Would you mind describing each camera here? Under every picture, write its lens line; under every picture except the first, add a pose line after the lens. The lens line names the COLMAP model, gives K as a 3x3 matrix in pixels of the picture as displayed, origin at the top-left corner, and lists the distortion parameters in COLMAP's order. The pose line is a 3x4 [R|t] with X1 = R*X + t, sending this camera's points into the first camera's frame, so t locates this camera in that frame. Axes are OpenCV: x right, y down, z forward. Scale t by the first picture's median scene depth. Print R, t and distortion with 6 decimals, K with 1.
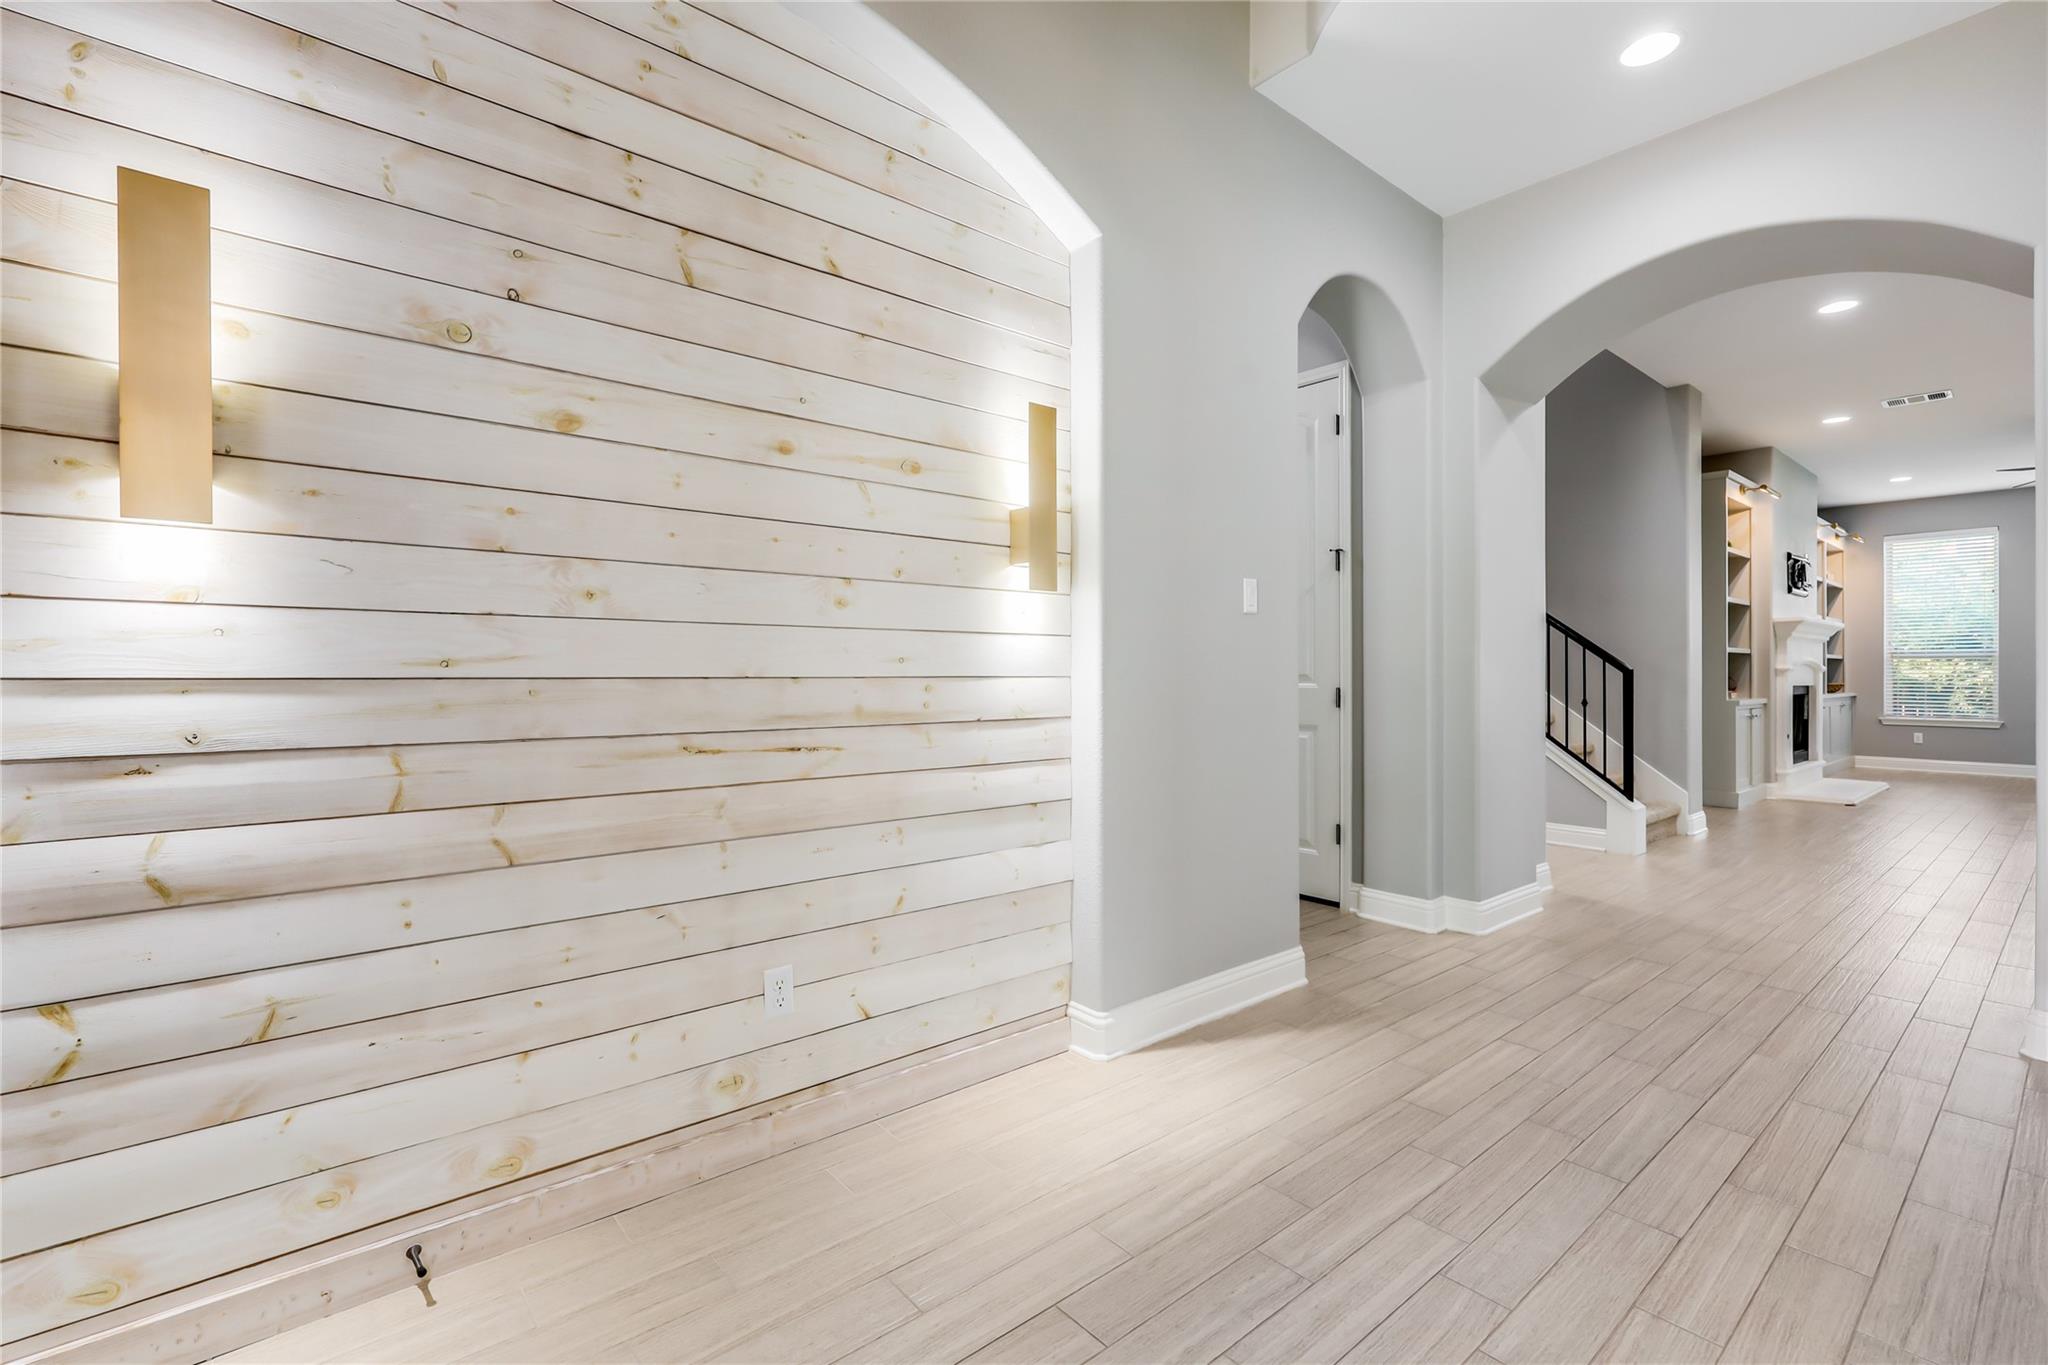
lens RADIAL K [[904.1, 0, 996.3], [0, 904.1, 671.4], [0, 0, 1]] dist [-0.000641, -0.000249]
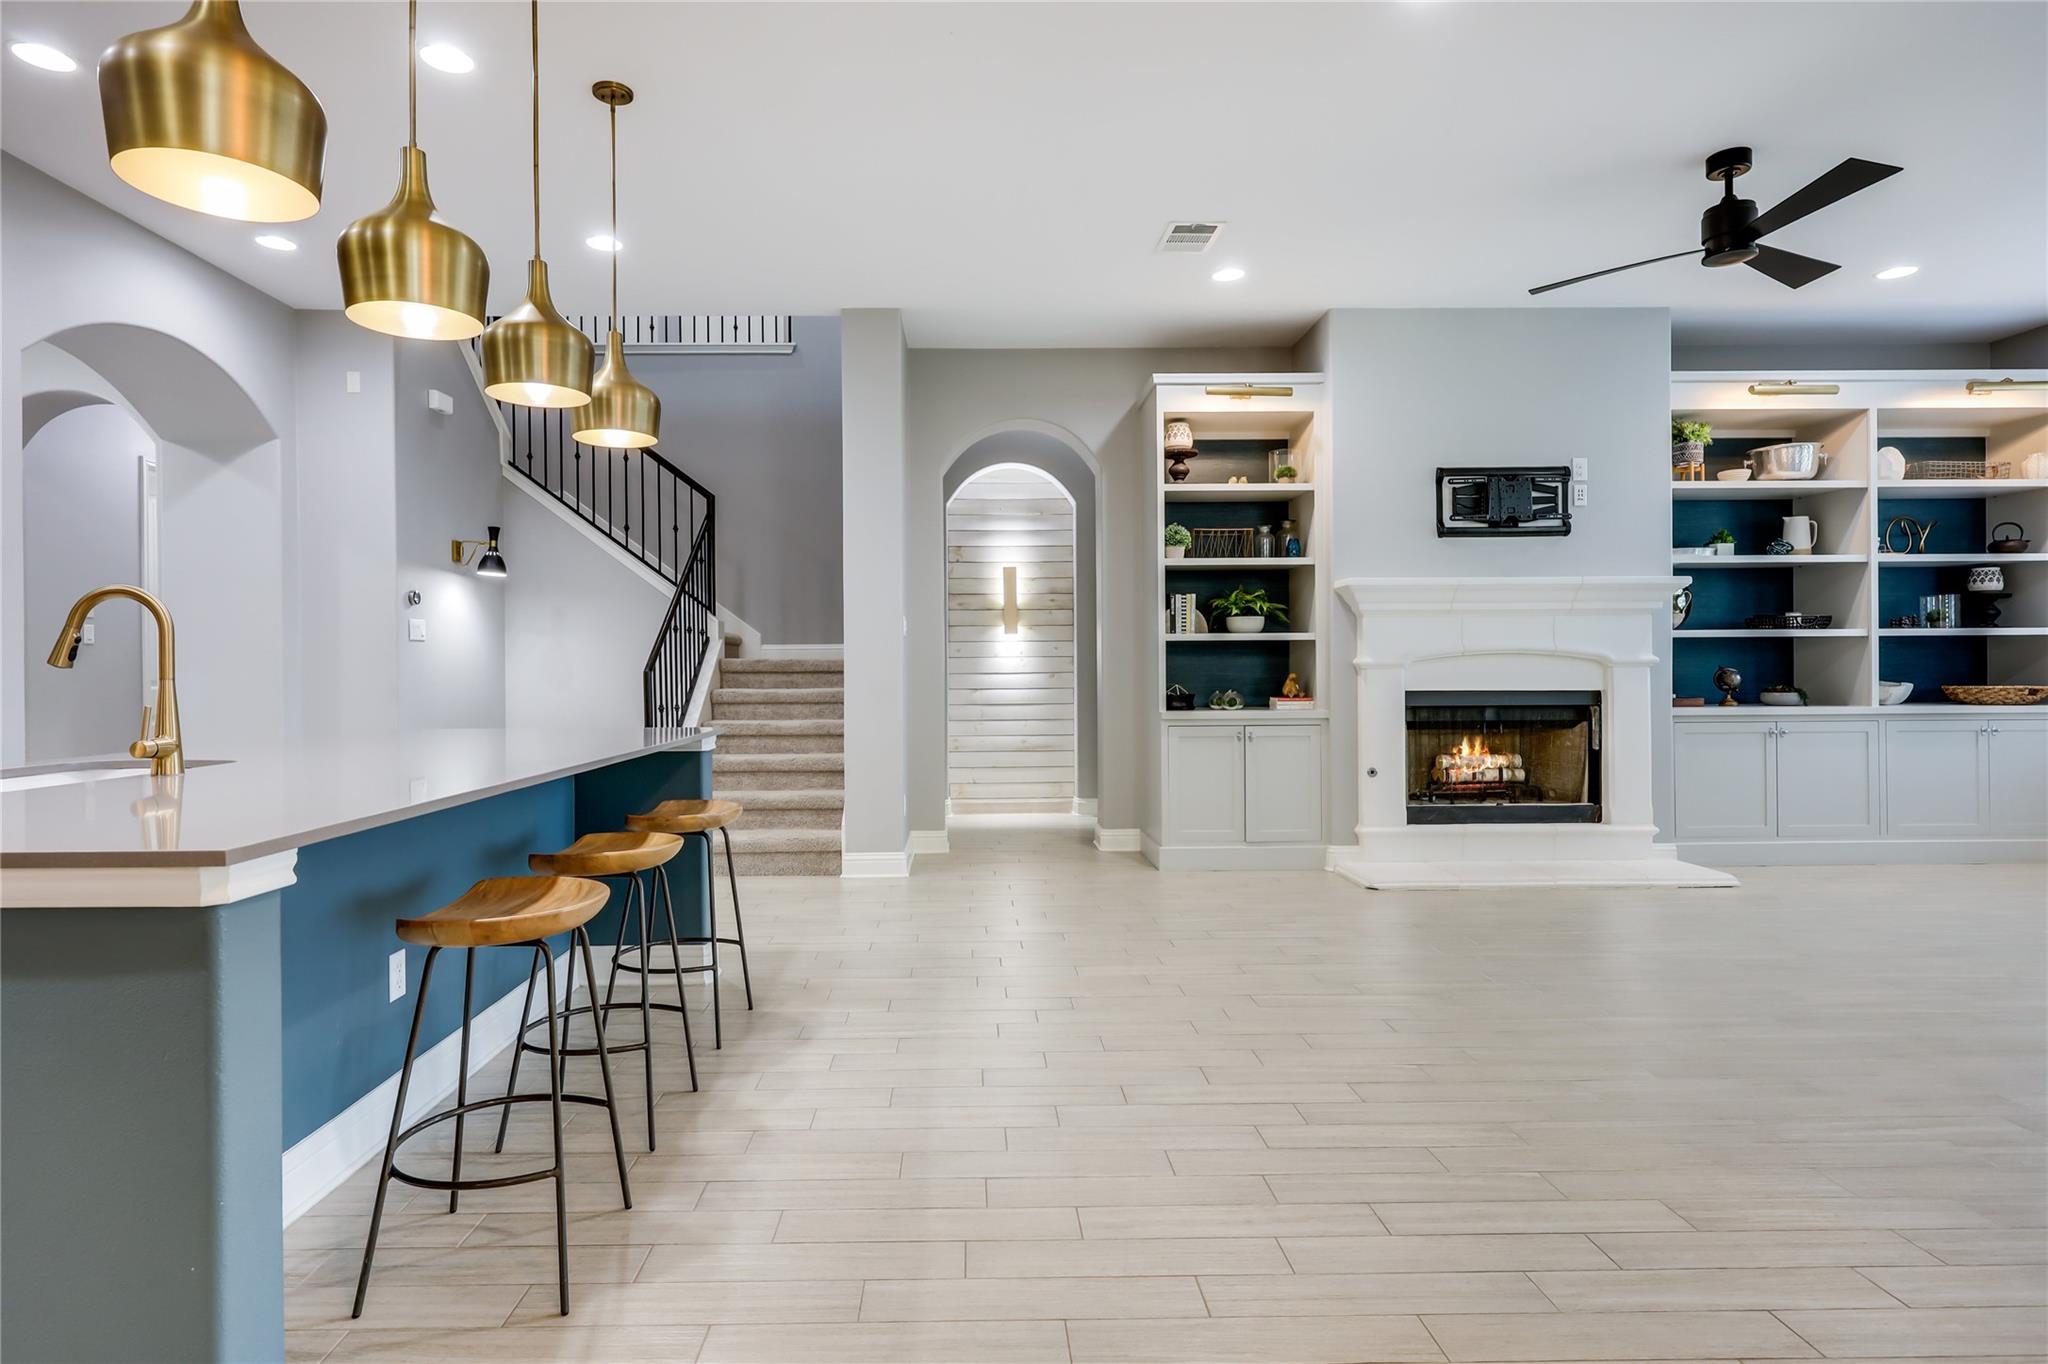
lens RADIAL K [[1074.9, 0, 979.0], [0, 1074.9, 676.6], [0, 0, 1]] dist [0.000541, 0.000549]
pose [[0.785077, -0.004720, -0.619381, 1.121833], [0.009192, 0.999950, 0.004031, 0.000960], [0.619330, -0.008858, 0.785081, 0.257983]]
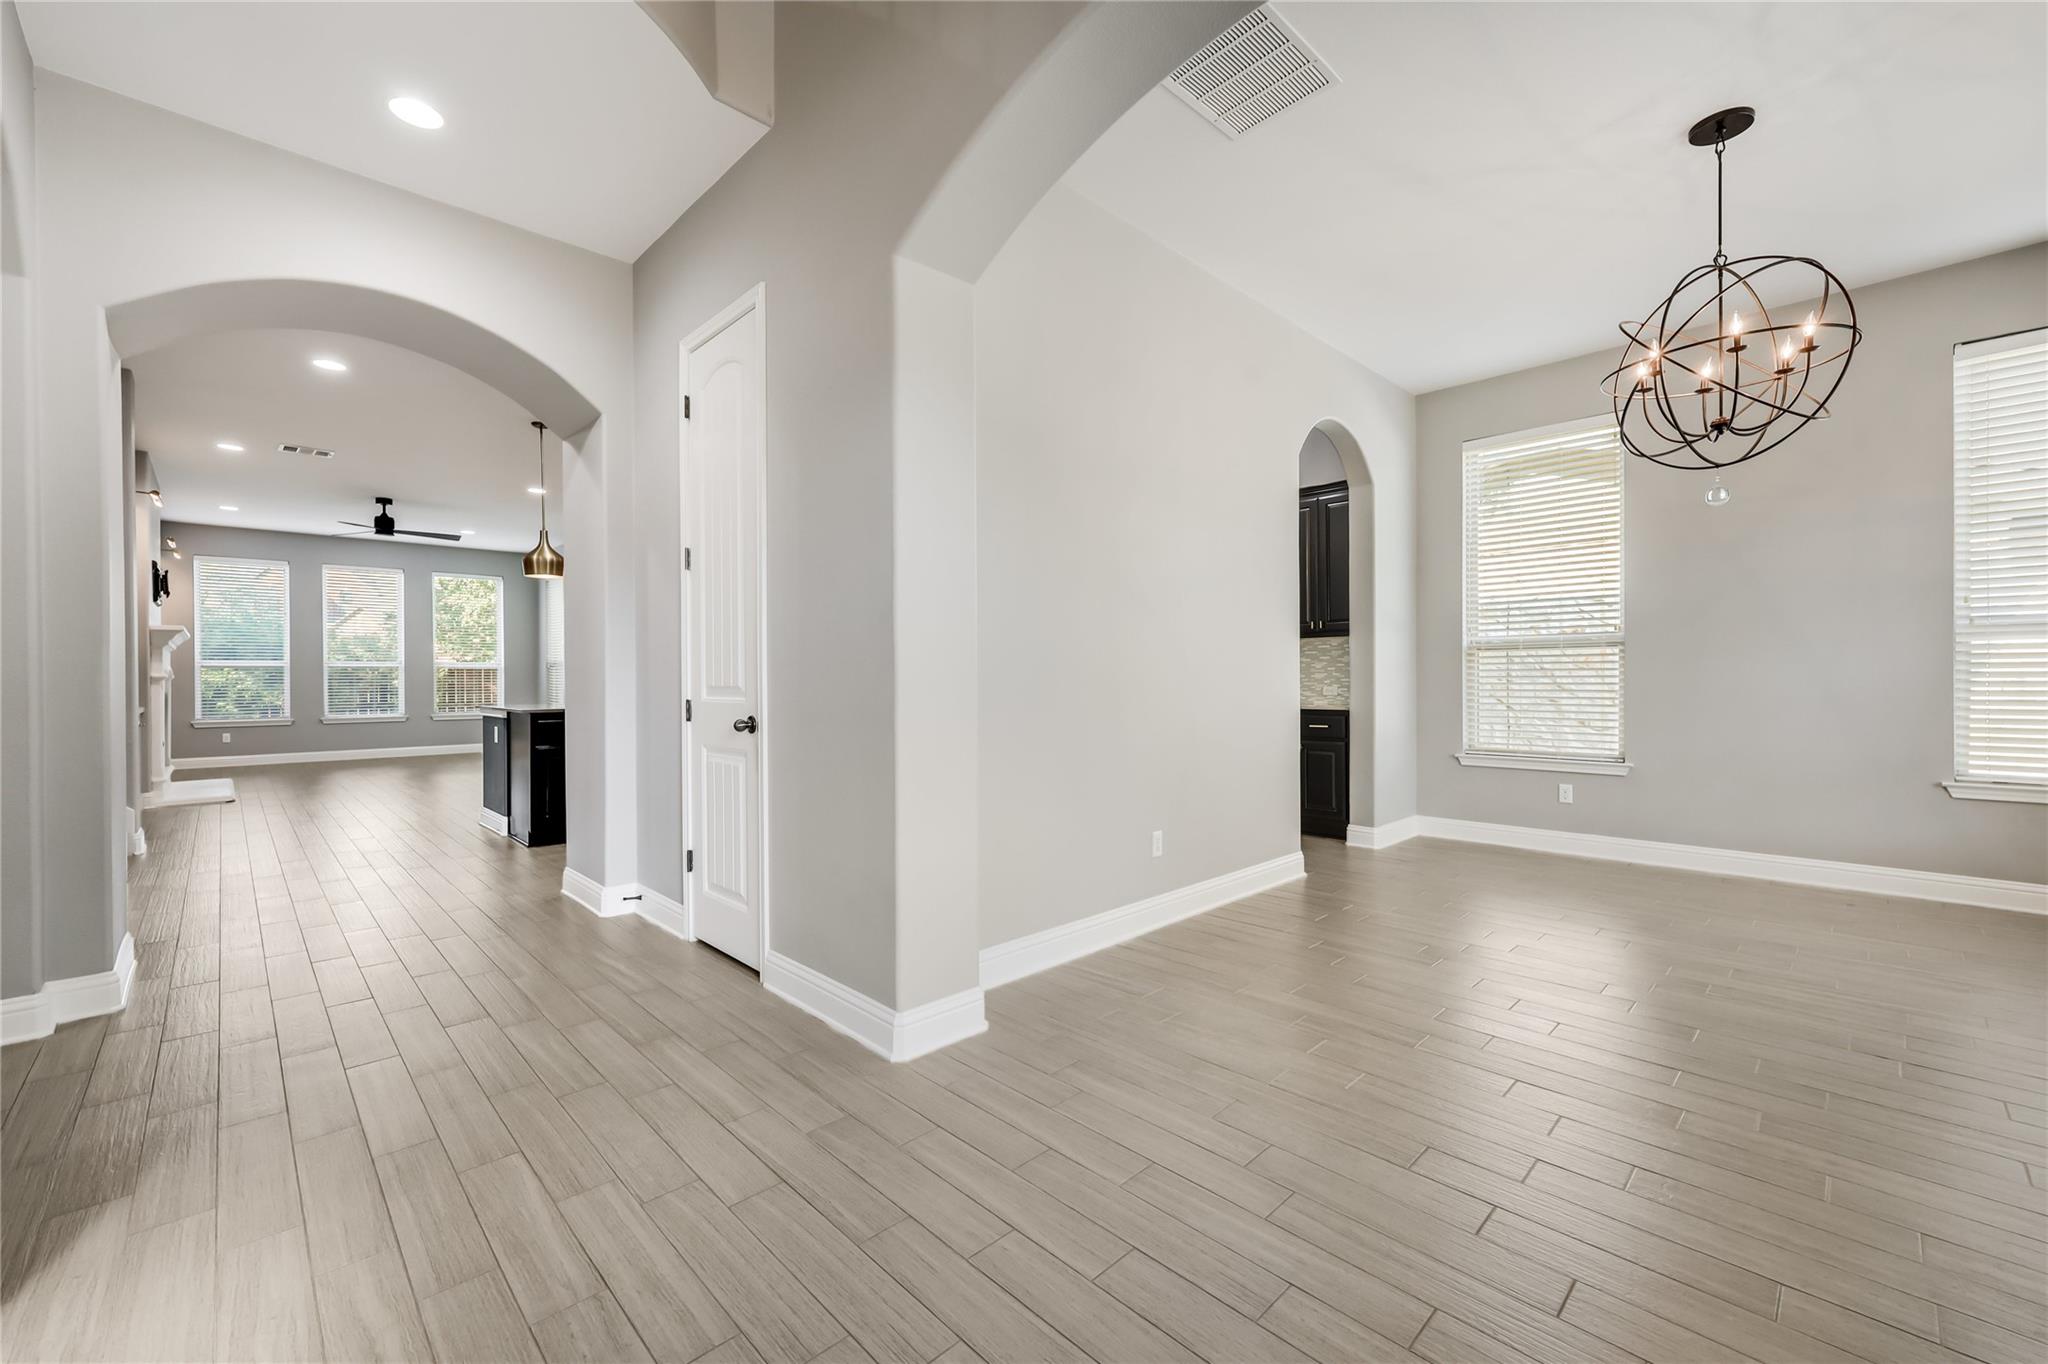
lens RADIAL K [[819.4, 0, 1024.0], [0, 819.4, 682.0], [0, 0, 1]] dist [0.001061, 0.000098]
pose [[-0.098767, -0.005251, 0.995097, -0.128303], [0.001873, 0.999983, 0.005463, -0.000231], [-0.995109, 0.002404, -0.098756, 0.134569]]
